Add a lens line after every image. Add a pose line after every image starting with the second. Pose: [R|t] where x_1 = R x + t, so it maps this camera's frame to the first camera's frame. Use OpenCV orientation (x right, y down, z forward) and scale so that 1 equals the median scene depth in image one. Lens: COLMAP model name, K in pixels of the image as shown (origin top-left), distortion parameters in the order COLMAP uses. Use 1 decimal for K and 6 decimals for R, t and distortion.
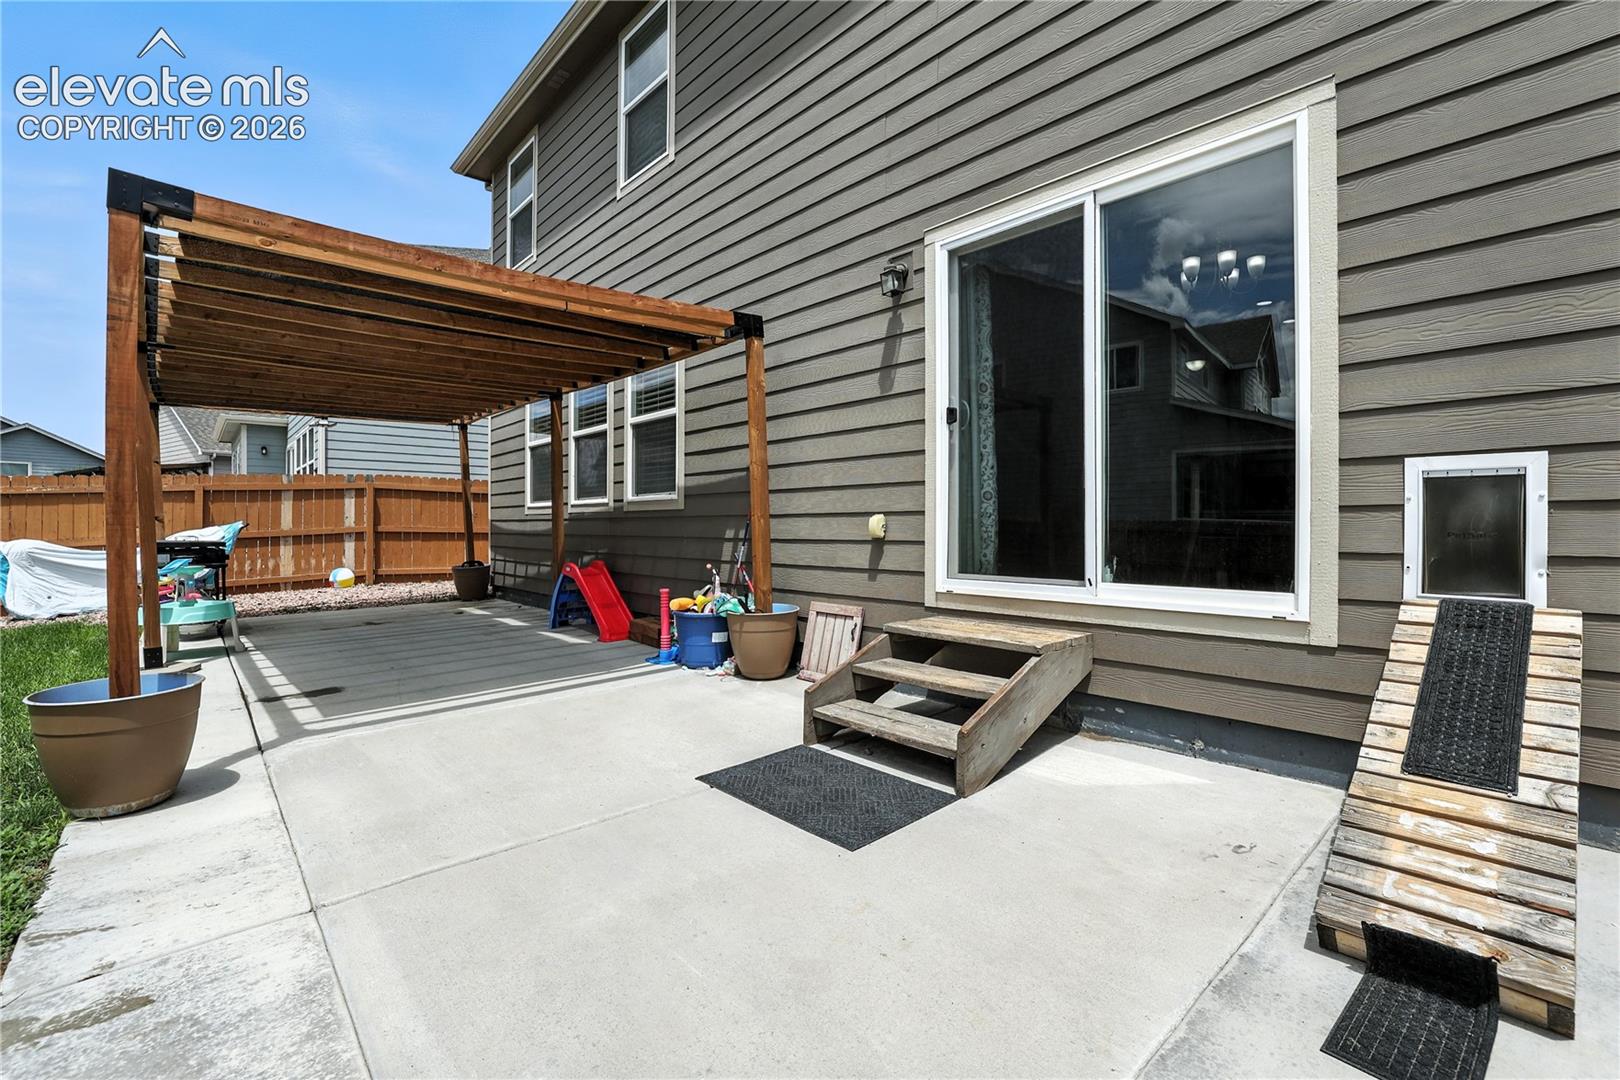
lens RADIAL K [[709.8, 0, 810.3], [0, 709.8, 525.8], [0, 0, 1]] dist [-0.047146, 0.016735]
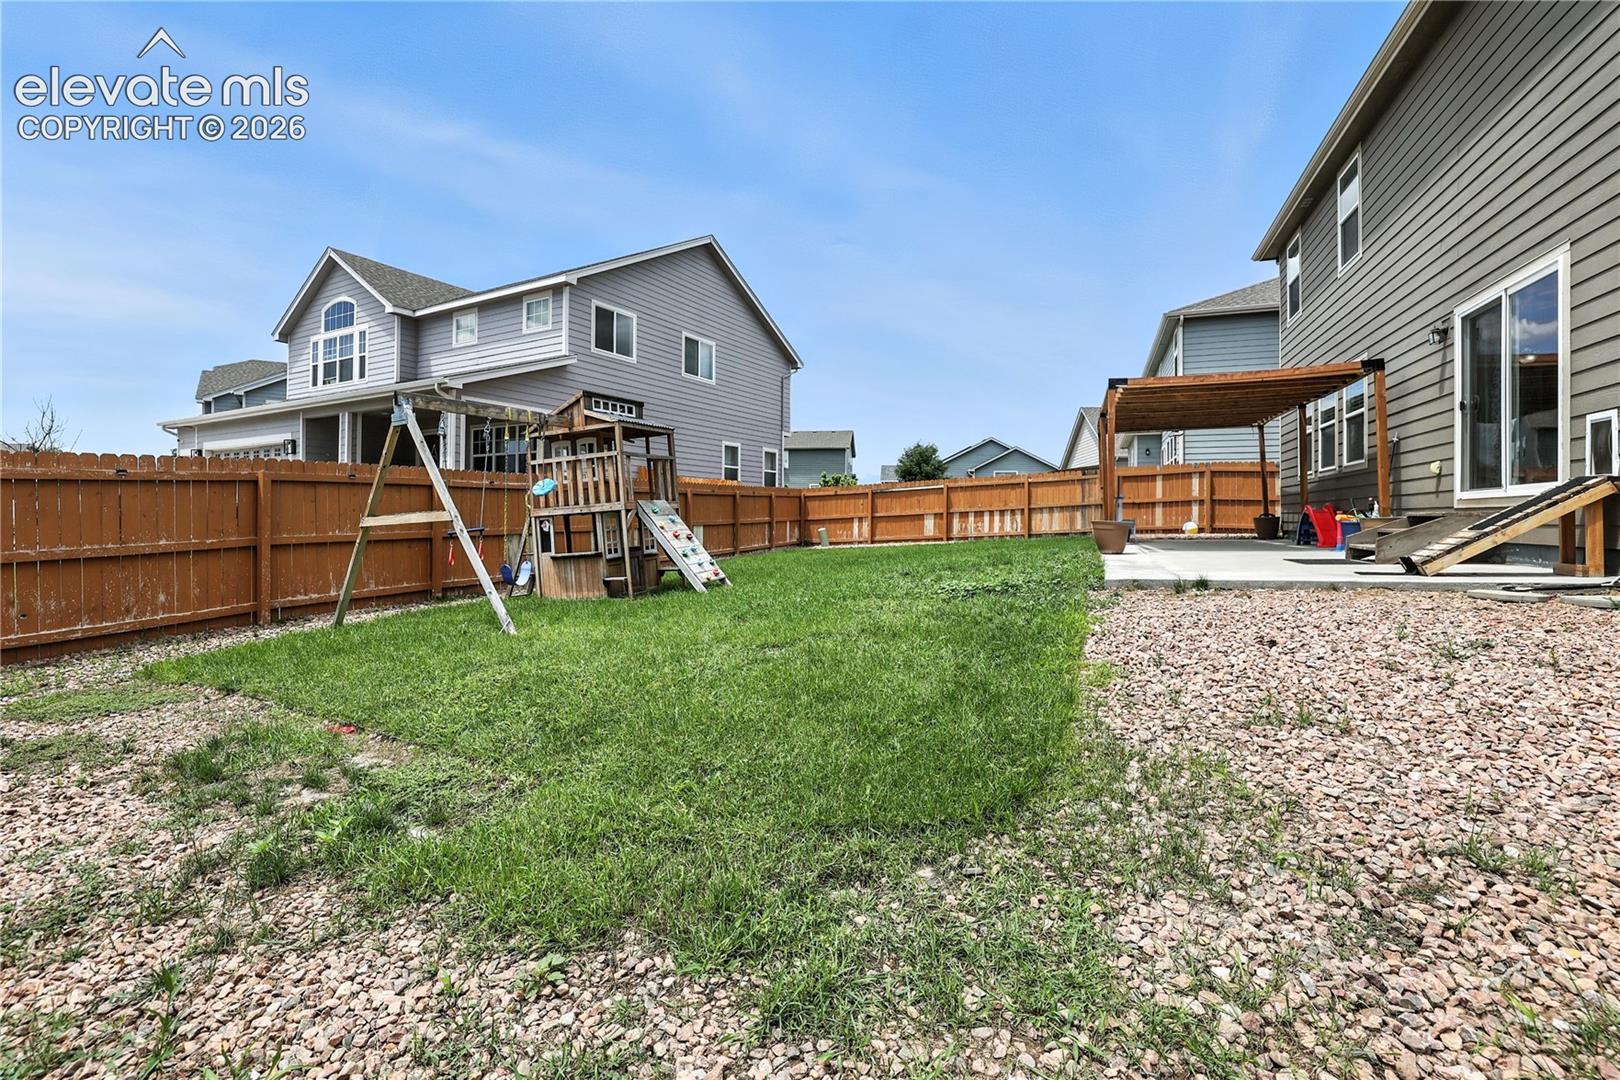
lens RADIAL K [[709.8, 0, 810.3], [0, 709.8, 525.8], [0, 0, 1]] dist [-0.047146, 0.016735]
pose [[0.439385, 0.011004, -0.898232, 0.444521], [-0.001365, 0.999932, 0.011583, 0.059363], [0.898298, -0.003864, 0.439370, -0.558465]]
